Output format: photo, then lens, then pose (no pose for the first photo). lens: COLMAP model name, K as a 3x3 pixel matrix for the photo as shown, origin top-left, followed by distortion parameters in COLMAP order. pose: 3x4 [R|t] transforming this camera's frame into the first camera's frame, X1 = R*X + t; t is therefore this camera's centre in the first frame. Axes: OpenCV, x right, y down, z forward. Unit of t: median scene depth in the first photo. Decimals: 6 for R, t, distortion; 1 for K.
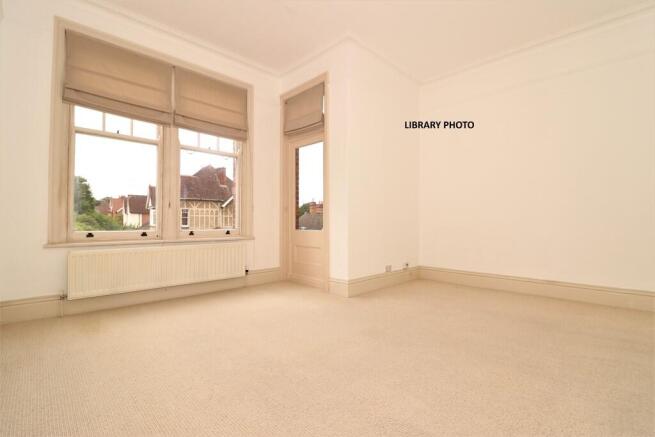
lens RADIAL K [[310.3, 0, 325.7], [0, 310.3, 212.6], [0, 0, 1]] dist [-0.005341, -0.000807]
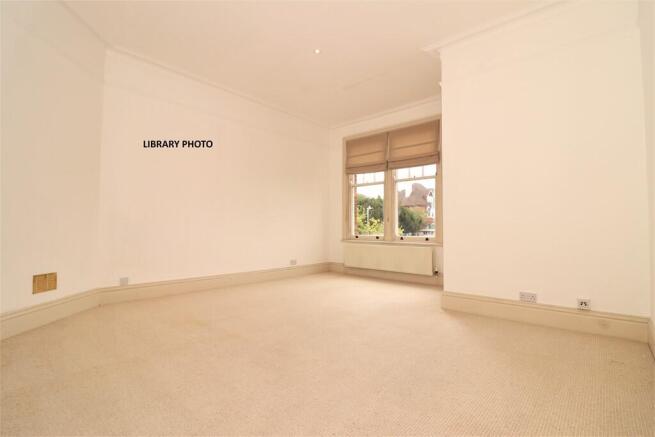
lens RADIAL K [[310.3, 0, 331.2], [0, 310.3, 222.2], [0, 0, 1]] dist [-0.005341, -0.000807]
pose [[0.063636, -0.023905, -0.997687, 1.191933], [0.019718, 0.999548, -0.022692, 0.019439], [0.997778, -0.018228, 0.064078, 0.677949]]
